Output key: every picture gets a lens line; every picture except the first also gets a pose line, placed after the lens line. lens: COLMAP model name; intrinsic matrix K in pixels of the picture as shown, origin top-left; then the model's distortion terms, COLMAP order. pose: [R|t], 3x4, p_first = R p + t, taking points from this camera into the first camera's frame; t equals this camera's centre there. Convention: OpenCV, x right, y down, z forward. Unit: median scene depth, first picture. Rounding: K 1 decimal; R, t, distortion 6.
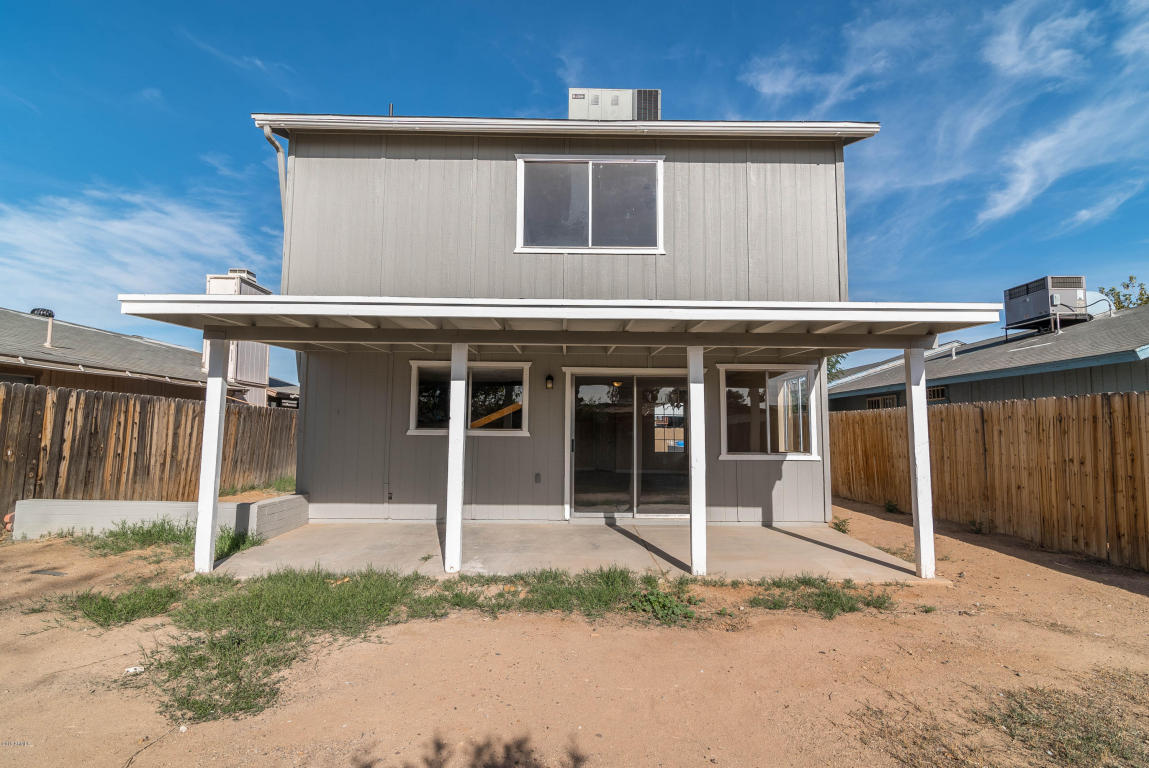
lens RADIAL K [[526.7, 0, 581.7], [0, 526.7, 387.6], [0, 0, 1]] dist [0.002793, -0.000403]
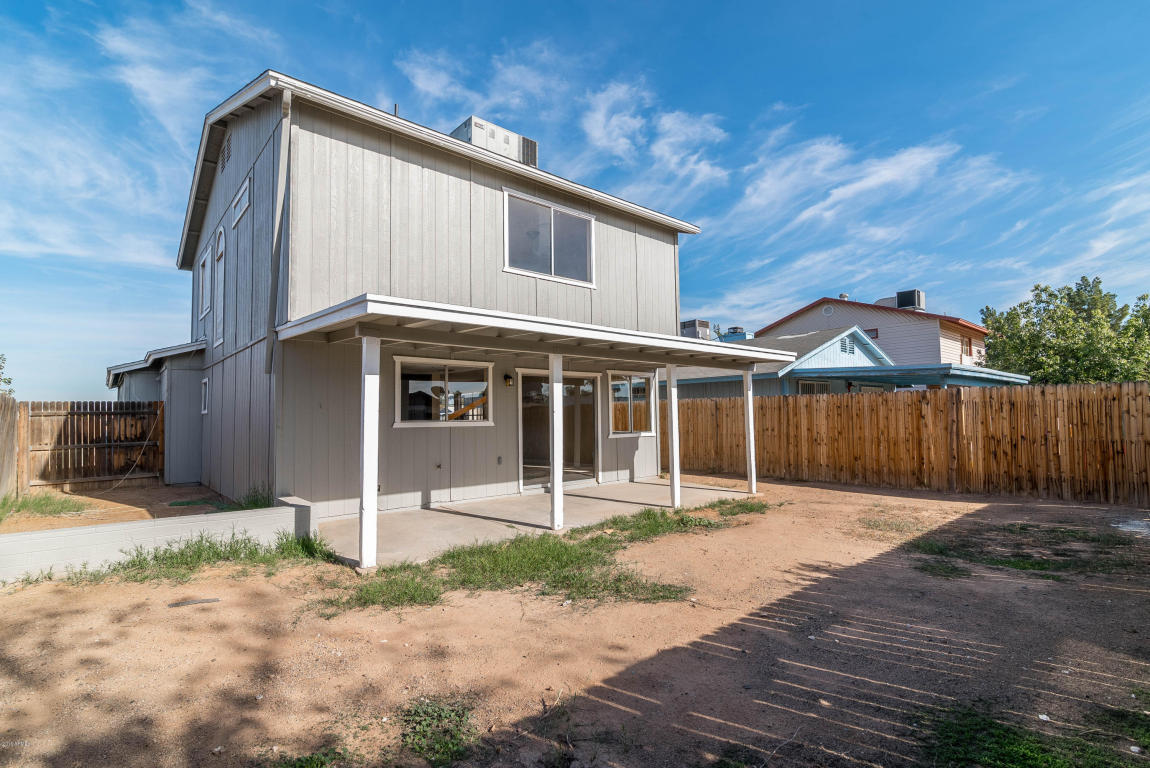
lens RADIAL K [[527.1, 0, 565.7], [0, 527.1, 390.4], [0, 0, 1]] dist [0.002793, -0.000403]
pose [[0.772002, 0.012049, 0.635506, -0.731024], [-0.034932, 0.999114, 0.023492, -0.020336], [-0.634659, -0.040335, 0.771739, -0.012952]]
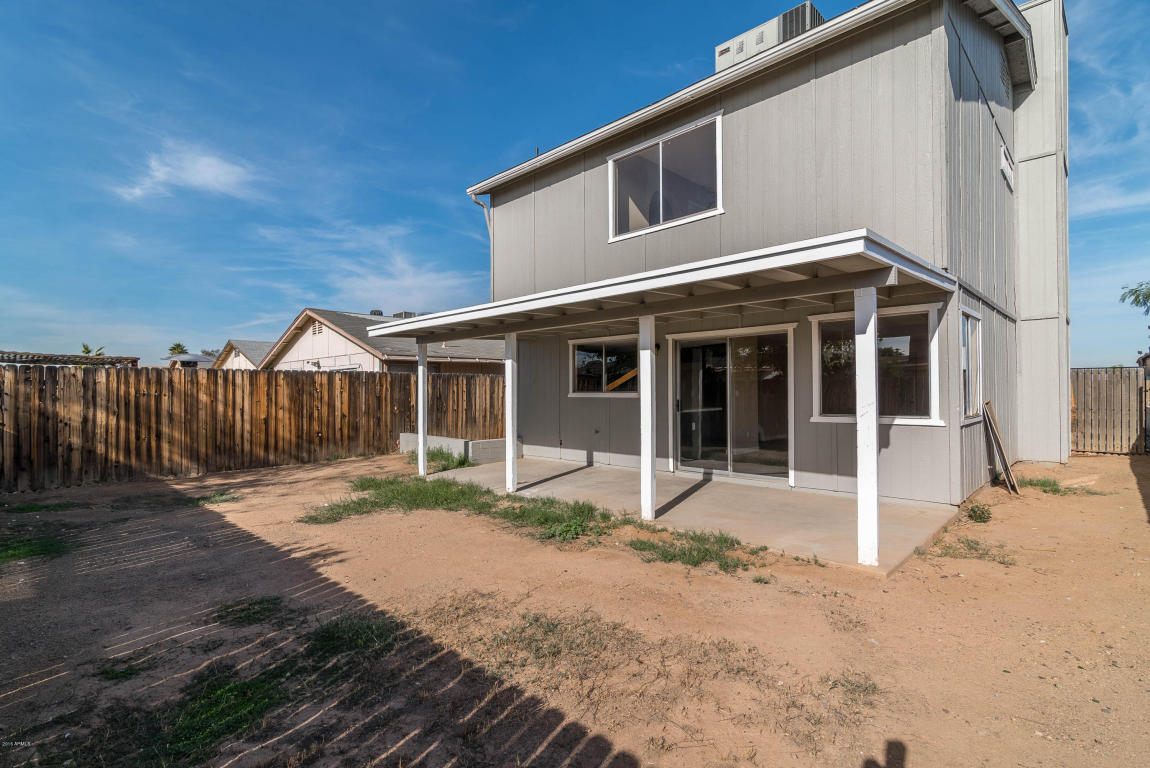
lens RADIAL K [[527.1, 0, 575.2], [0, 527.1, 385.9], [0, 0, 1]] dist [0.002793, -0.000403]
pose [[0.720121, -0.022497, -0.693484, 0.602236], [0.073723, 0.996297, 0.044234, 0.004668], [0.689921, -0.082980, 0.719113, 0.067218]]
